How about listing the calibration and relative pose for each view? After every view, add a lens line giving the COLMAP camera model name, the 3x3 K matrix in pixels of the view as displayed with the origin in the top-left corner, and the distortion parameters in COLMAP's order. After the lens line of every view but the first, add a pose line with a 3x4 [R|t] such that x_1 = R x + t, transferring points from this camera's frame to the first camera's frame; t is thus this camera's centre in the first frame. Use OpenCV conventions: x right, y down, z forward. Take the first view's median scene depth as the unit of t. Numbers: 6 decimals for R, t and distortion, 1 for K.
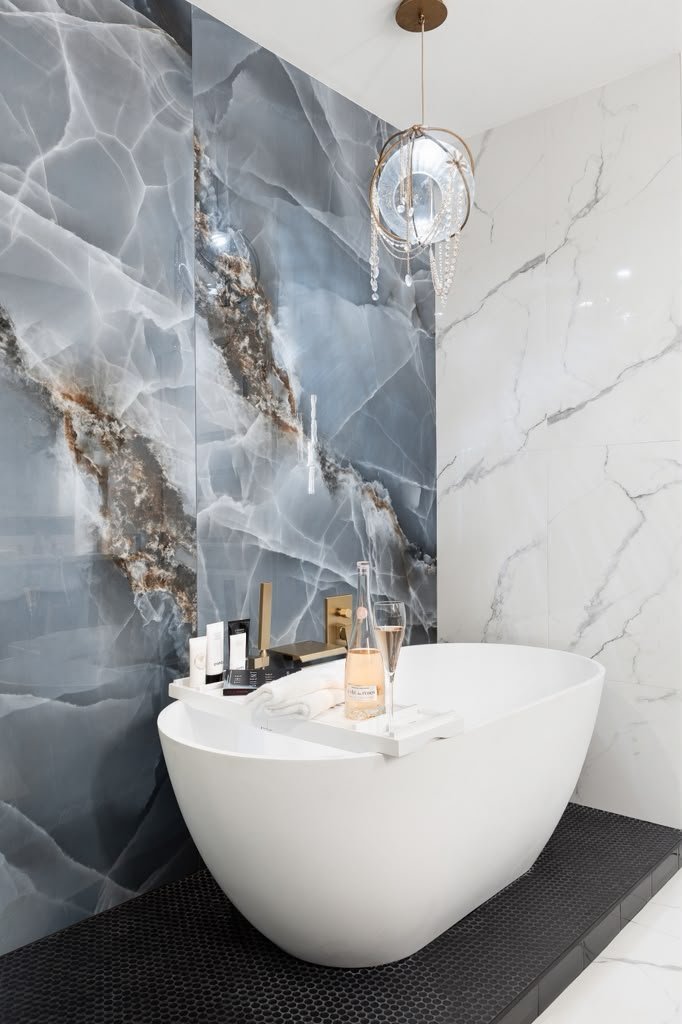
lens RADIAL K [[750.9, 0, 348.4], [0, 750.9, 511.7], [0, 0, 1]] dist [-0.005603, -0.002362]
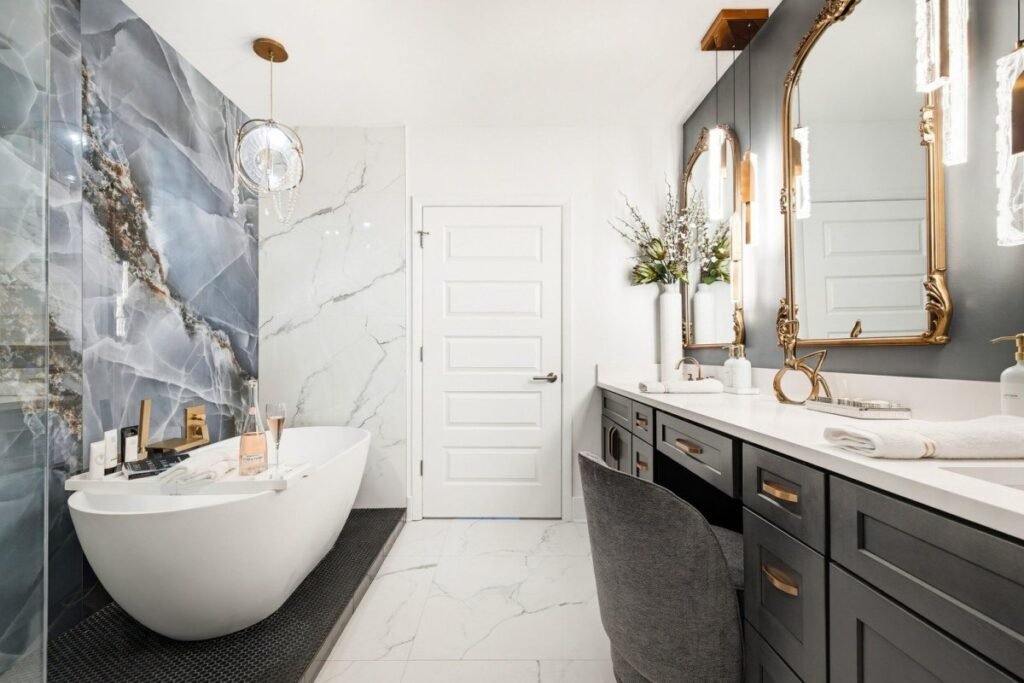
lens RADIAL K [[438.4, 0, 509.7], [0, 438.4, 348.1], [0, 0, 1]] dist [0.003997, -0.000157]
pose [[0.733709, 0.010160, 0.679388, -0.173709], [-0.005375, 0.999944, -0.009150, 0.001377], [-0.679443, 0.003062, 0.733722, -0.077988]]
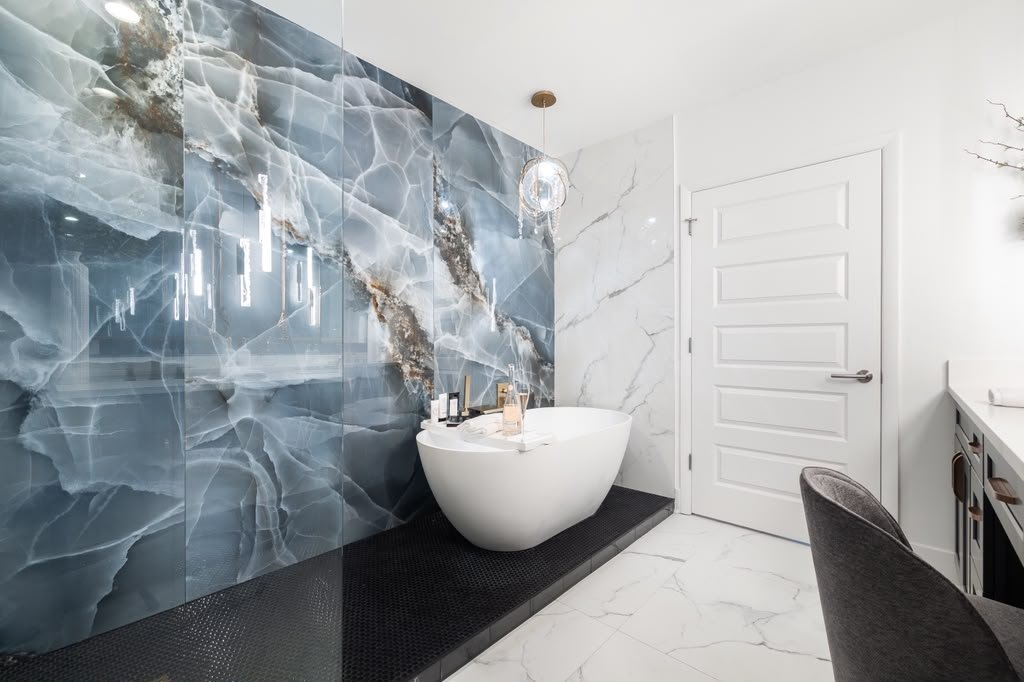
lens RADIAL K [[438.4, 0, 521.9], [0, 438.4, 341.4], [0, 0, 1]] dist [0.003997, -0.000157]
pose [[0.999958, 0.004473, 0.007992, 0.031004], [-0.004476, 0.999990, 0.000350, -0.000182], [-0.007990, -0.000386, 0.999968, -0.212216]]
